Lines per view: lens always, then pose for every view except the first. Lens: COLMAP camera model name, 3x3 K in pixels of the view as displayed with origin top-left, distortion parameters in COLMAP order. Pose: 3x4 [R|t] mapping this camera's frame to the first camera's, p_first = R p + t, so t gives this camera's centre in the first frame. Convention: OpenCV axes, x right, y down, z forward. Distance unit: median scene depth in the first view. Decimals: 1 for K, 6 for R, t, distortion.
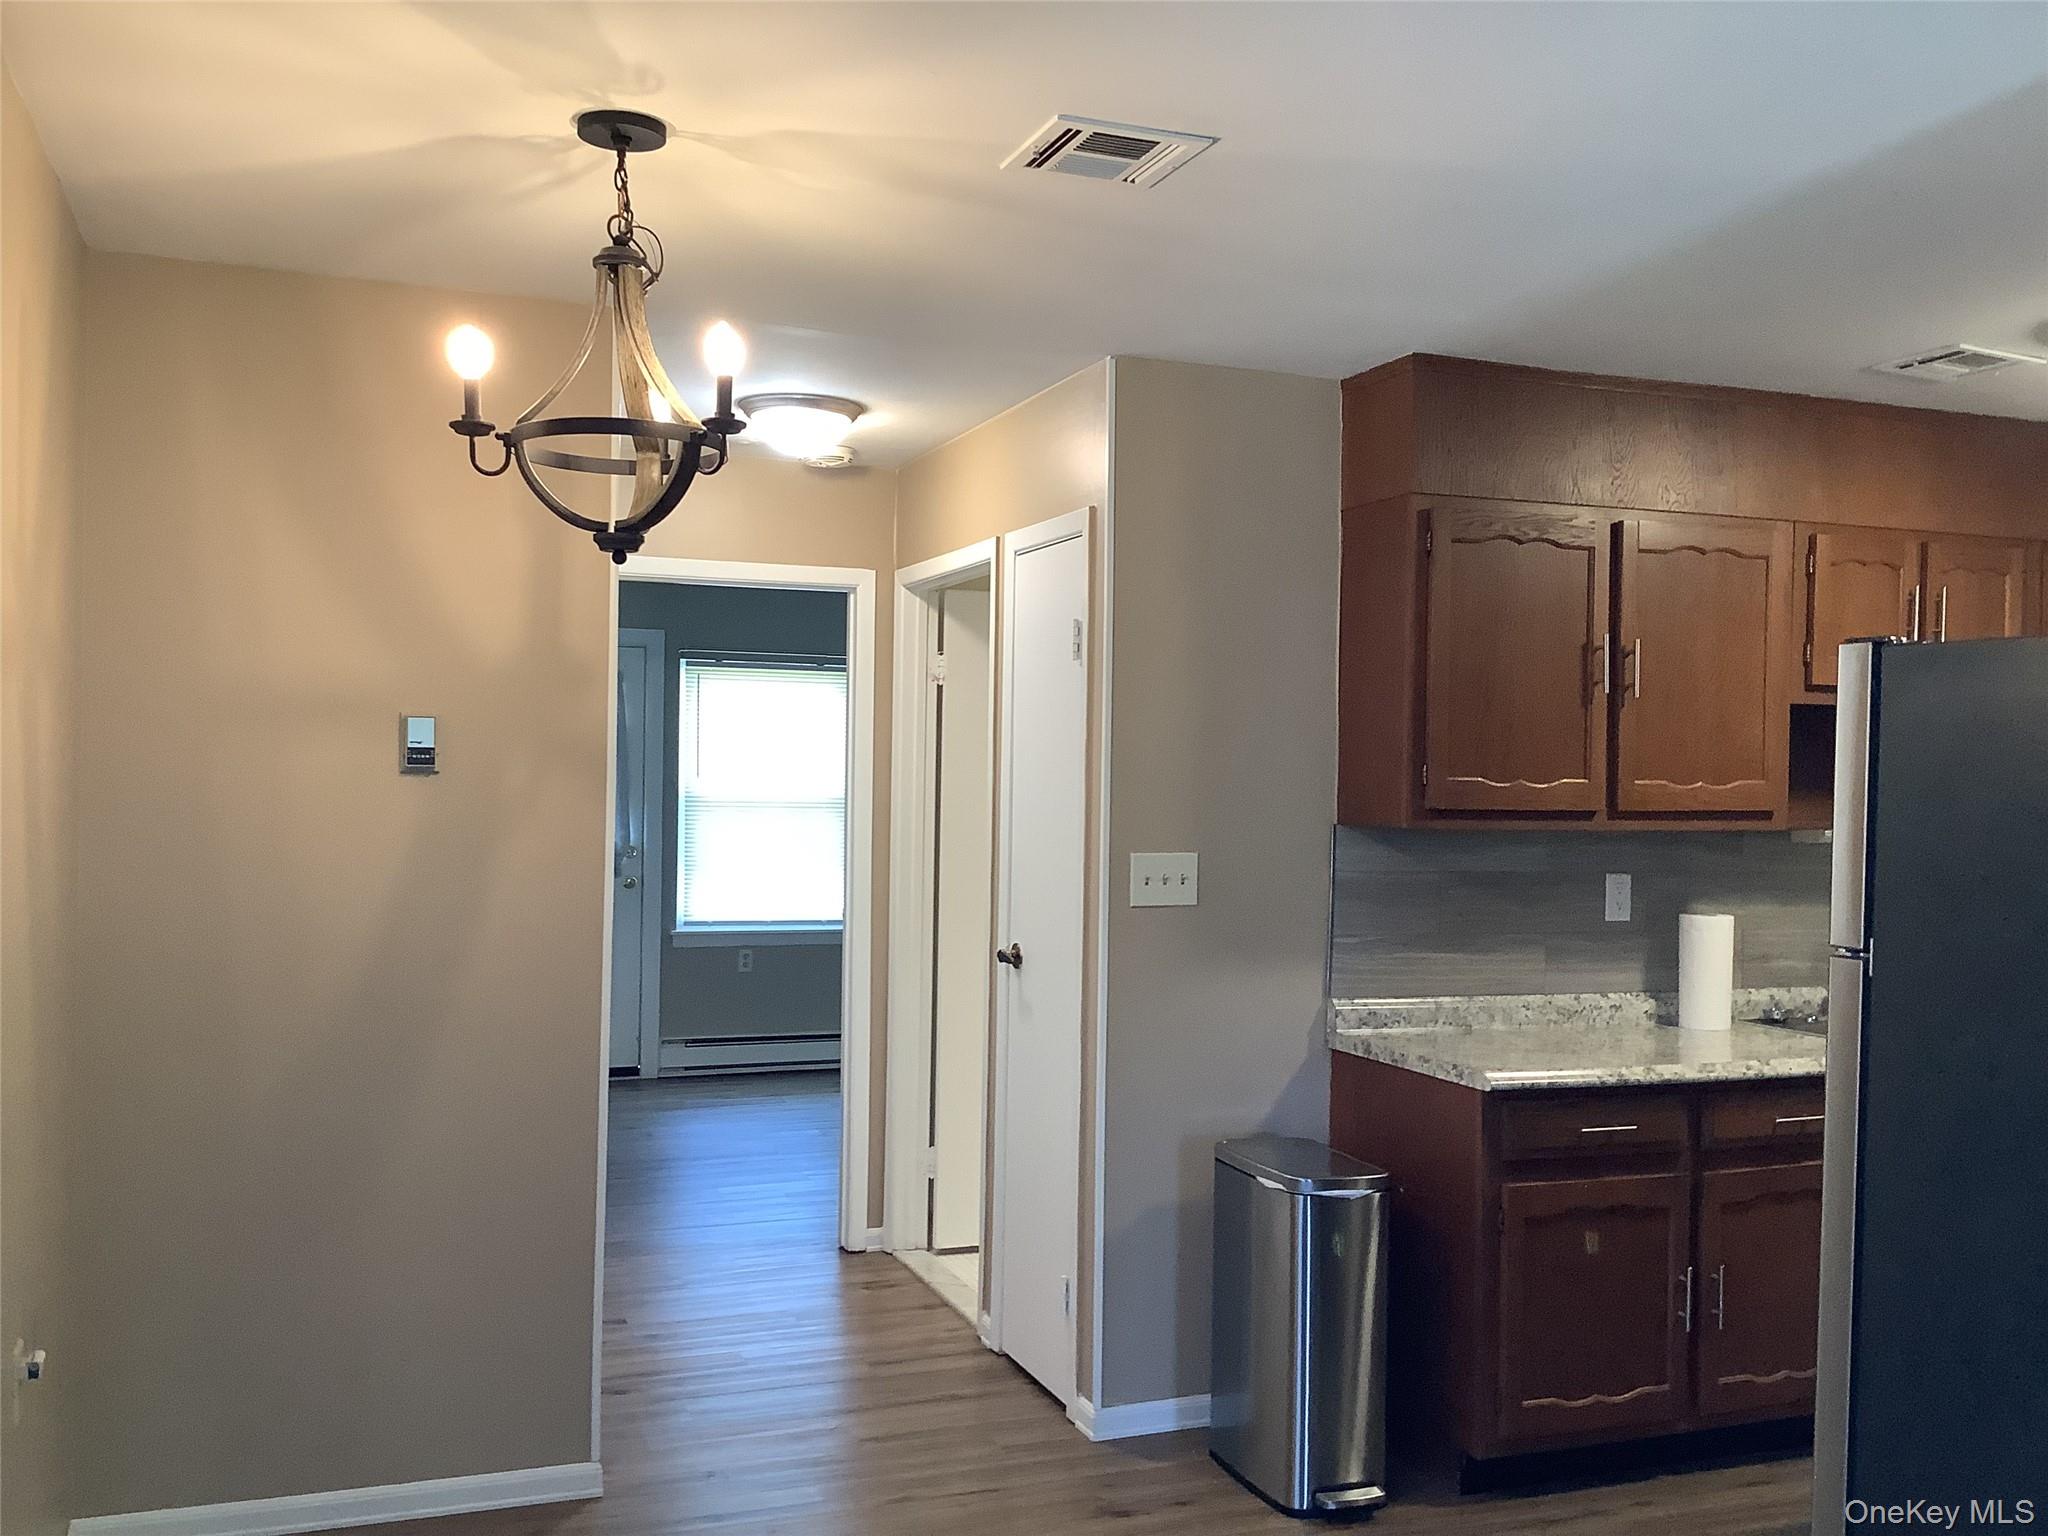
lens RADIAL K [[1796.6, 0, 1024.0], [0, 1796.6, 768.0], [0, 0, 1]] dist [0.065768, 0.000972]
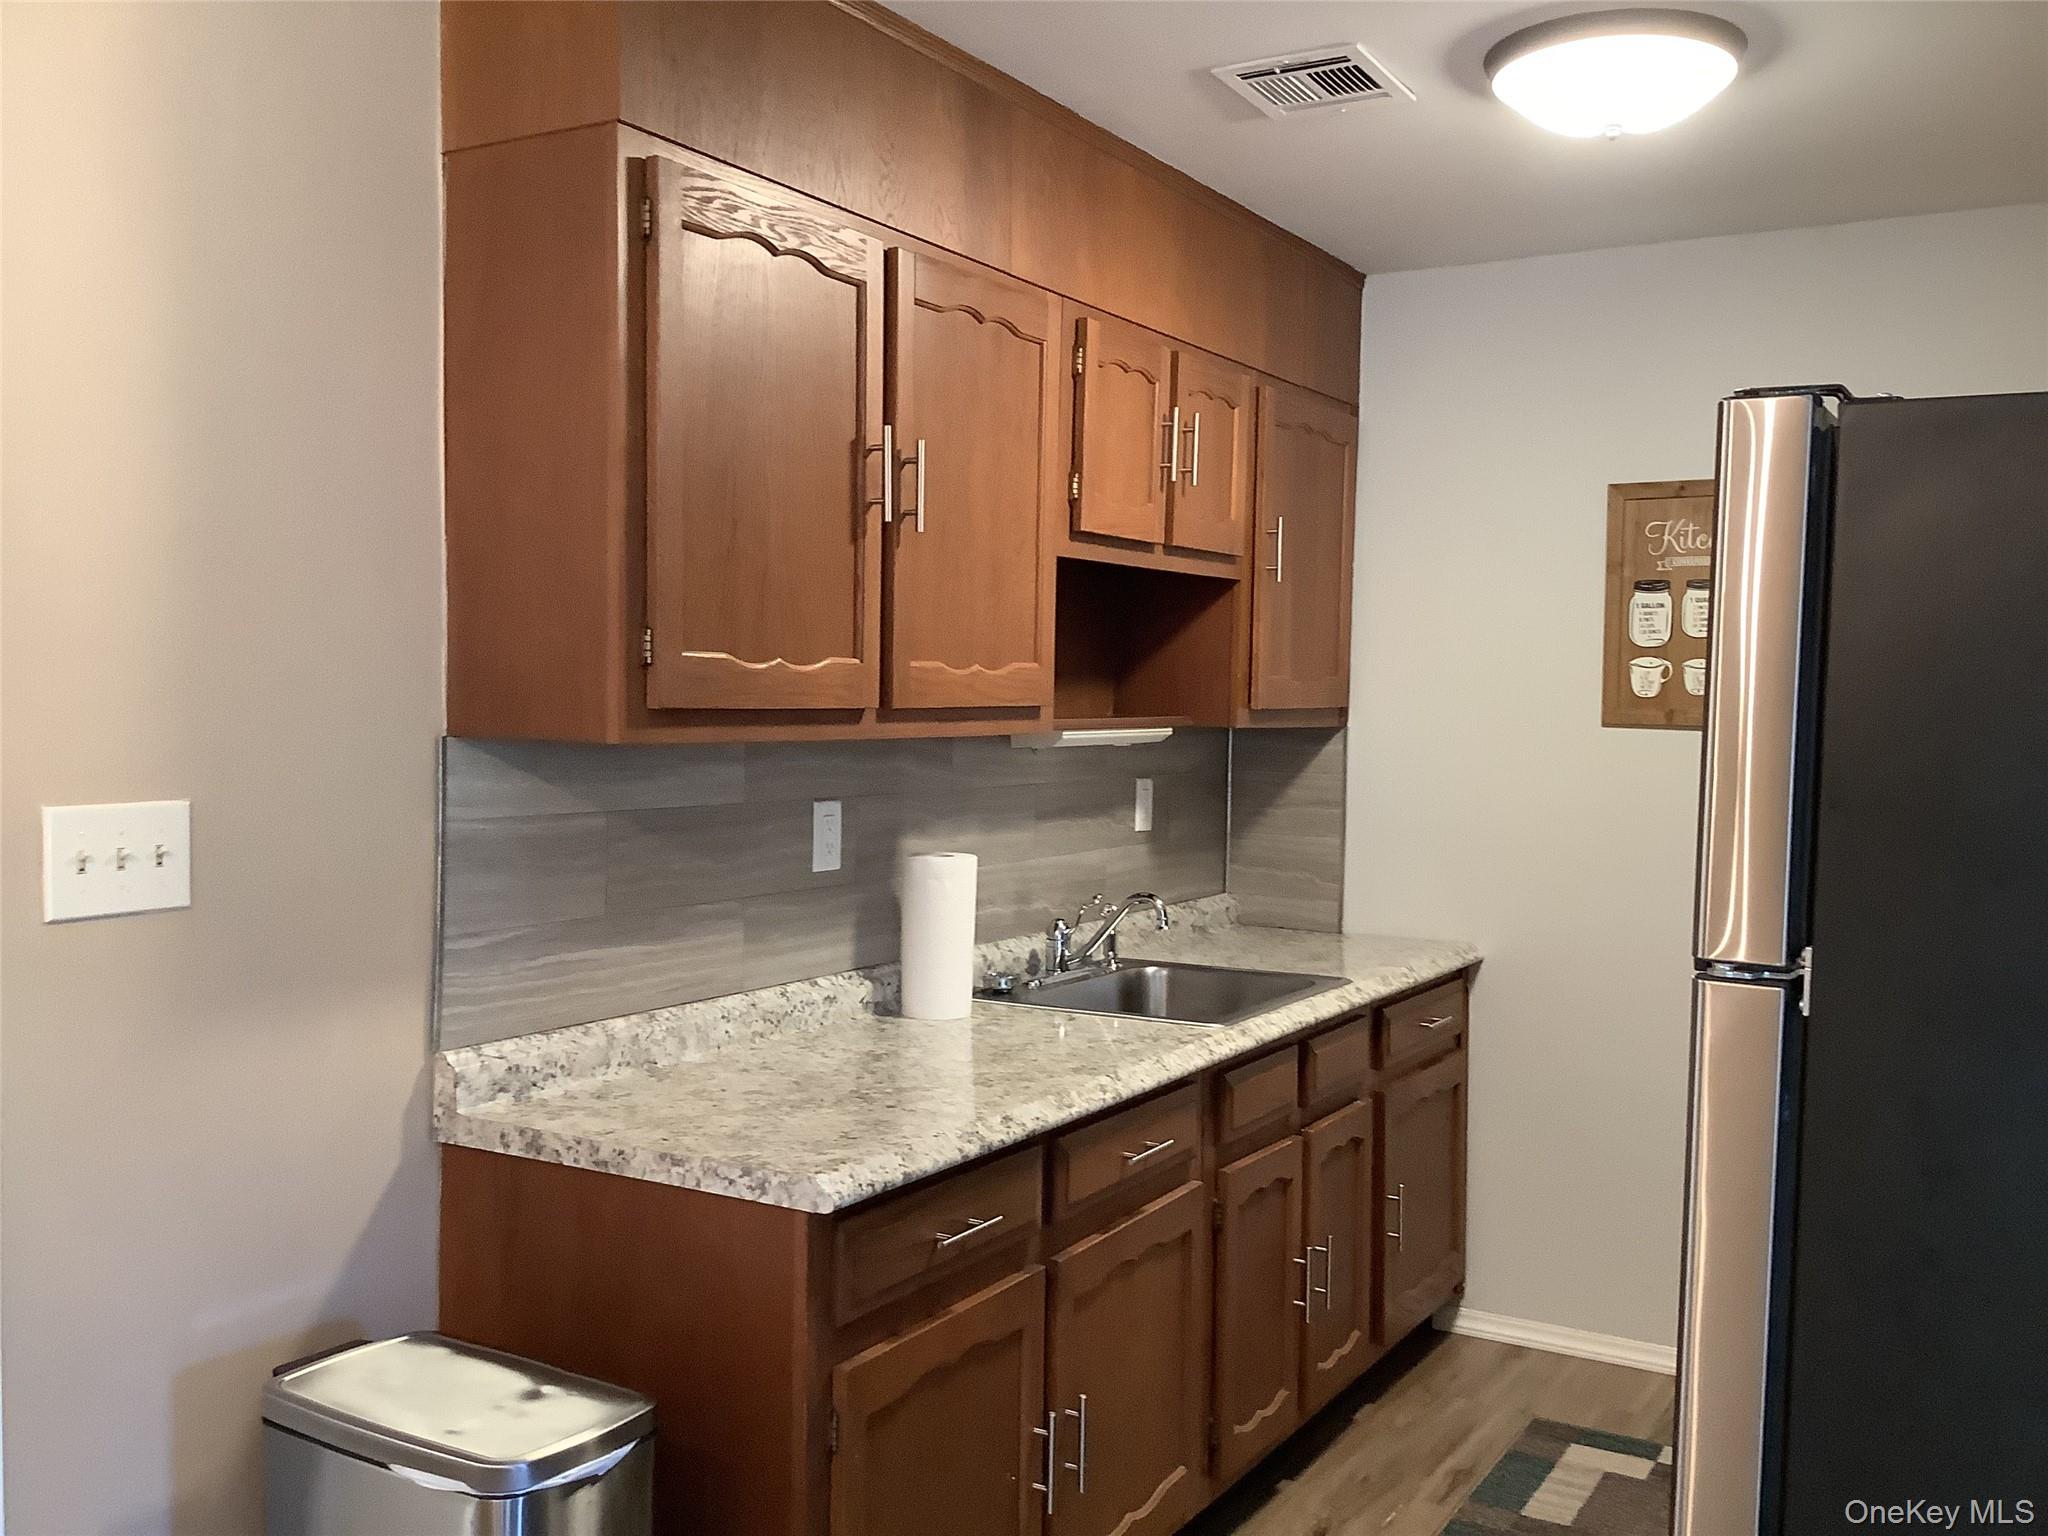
lens RADIAL K [[1819.7, 0, 1028.2], [0, 1819.7, 781.0], [0, 0, 1]] dist [0.167943, -0.349707]
pose [[0.786307, -0.031615, 0.617026, -0.034485], [-0.009672, 0.997938, 0.063458, 0.007579], [-0.617760, -0.055866, 0.784380, 0.451434]]
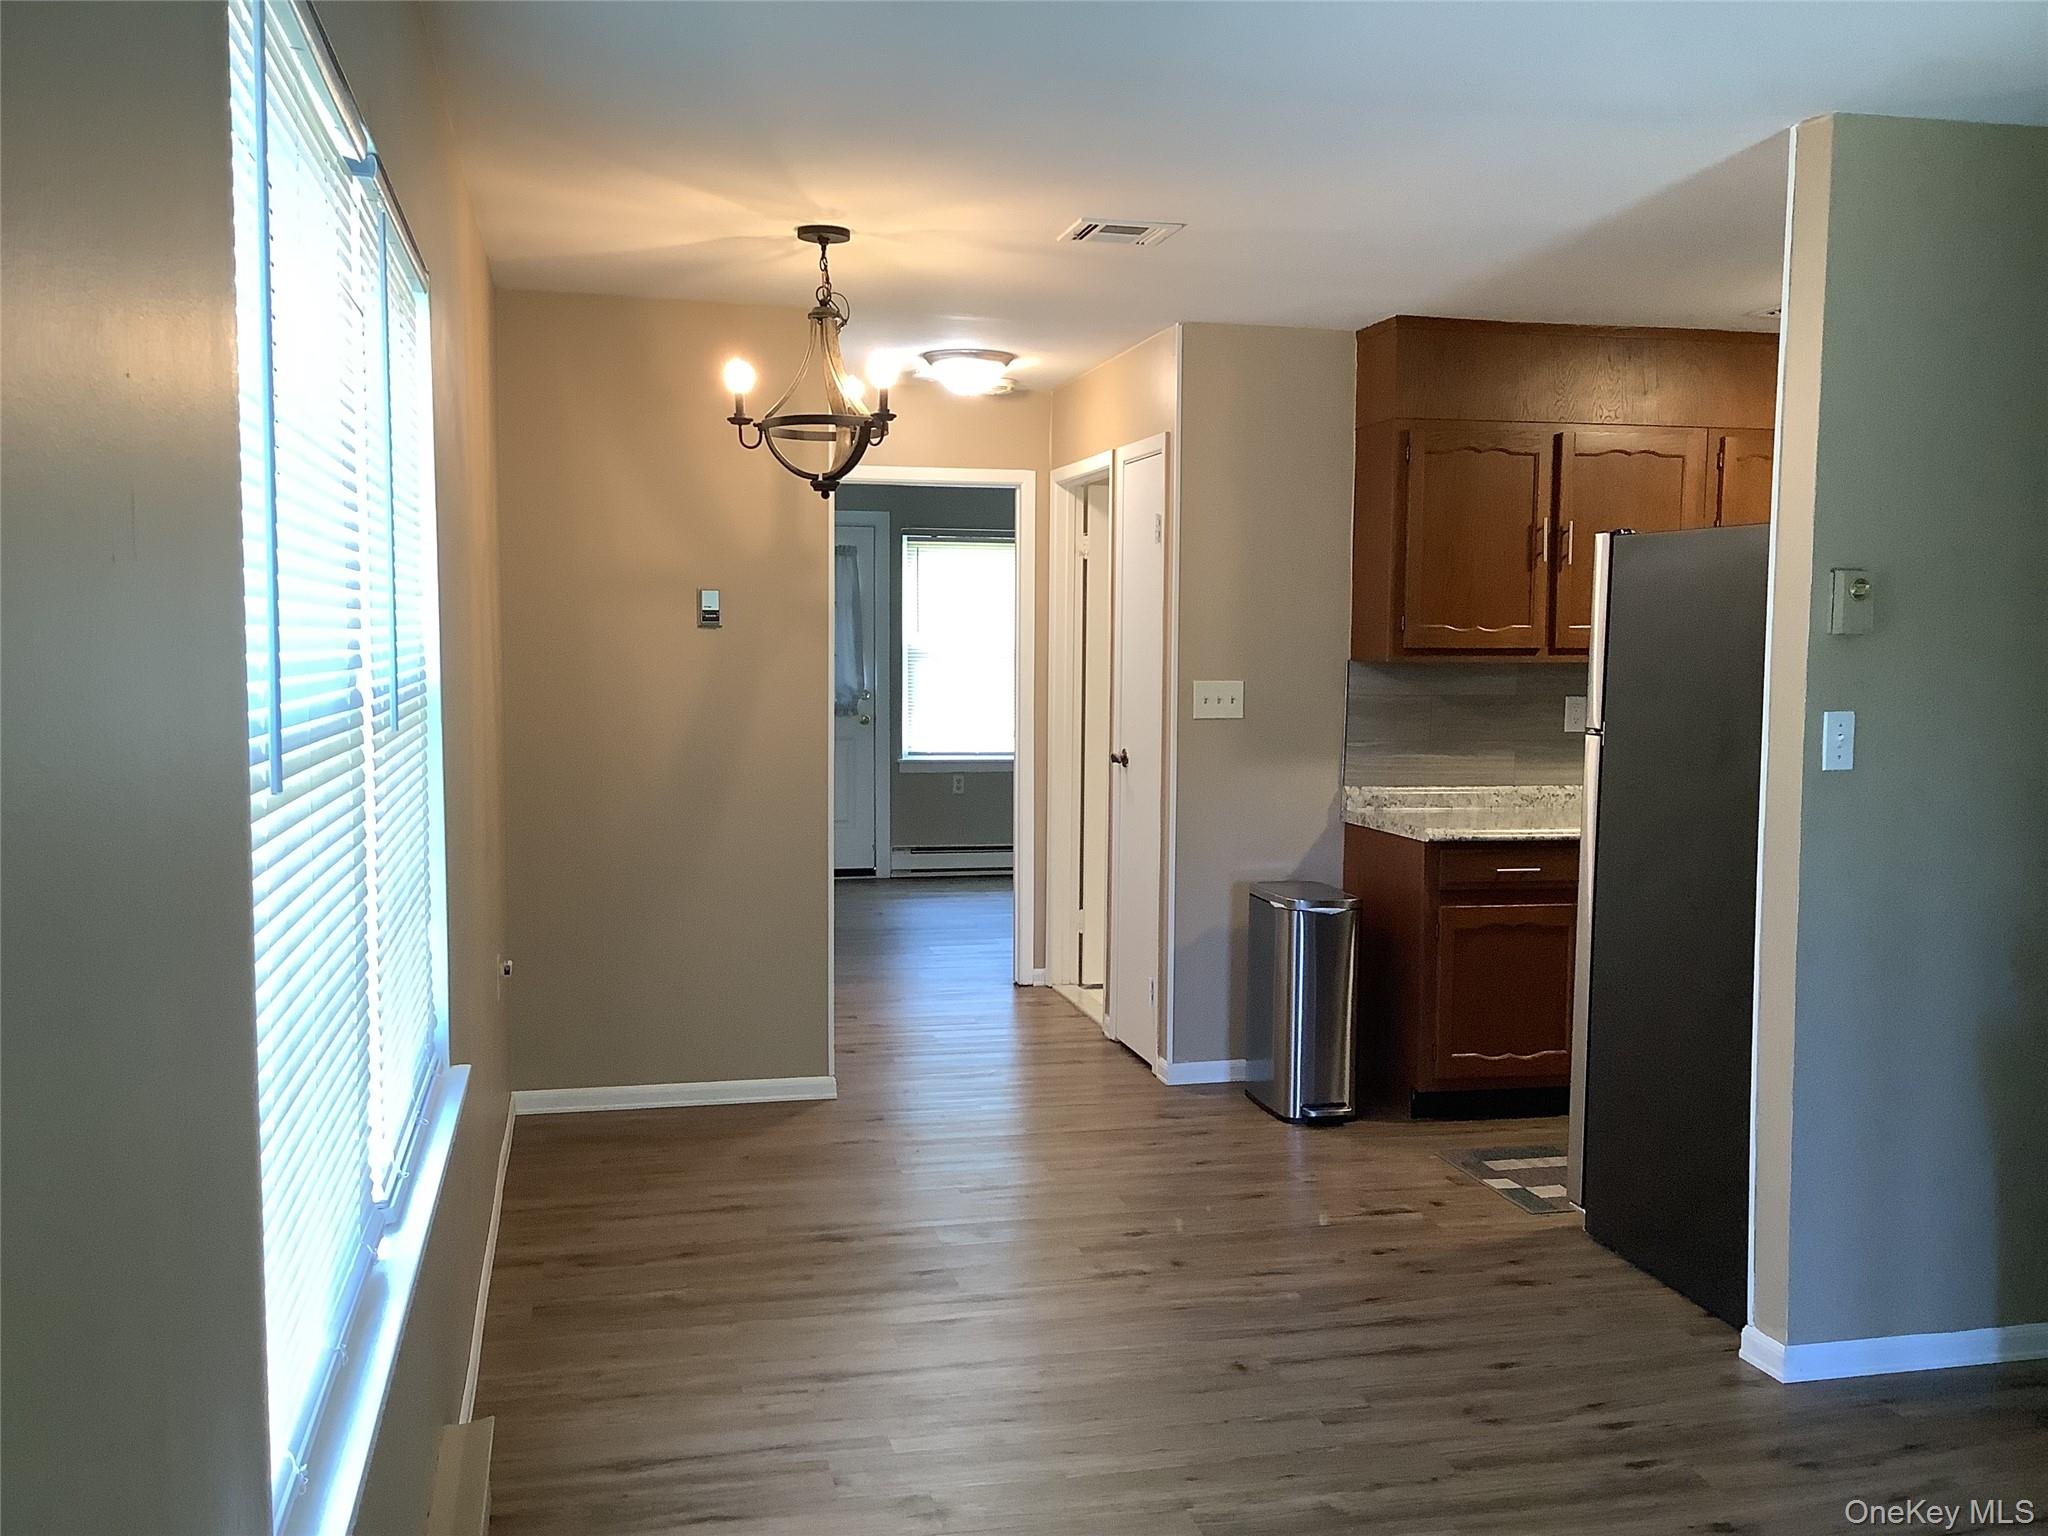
lens RADIAL K [[1796.6, 0, 1024.0], [0, 1796.6, 768.0], [0, 0, 1]] dist [0.065768, 0.000972]
pose [[0.990447, 0.002513, -0.137874, 0.117578], [0.008200, 0.996991, 0.077079, 0.005402], [0.137653, -0.077473, 0.987446, -0.401089]]
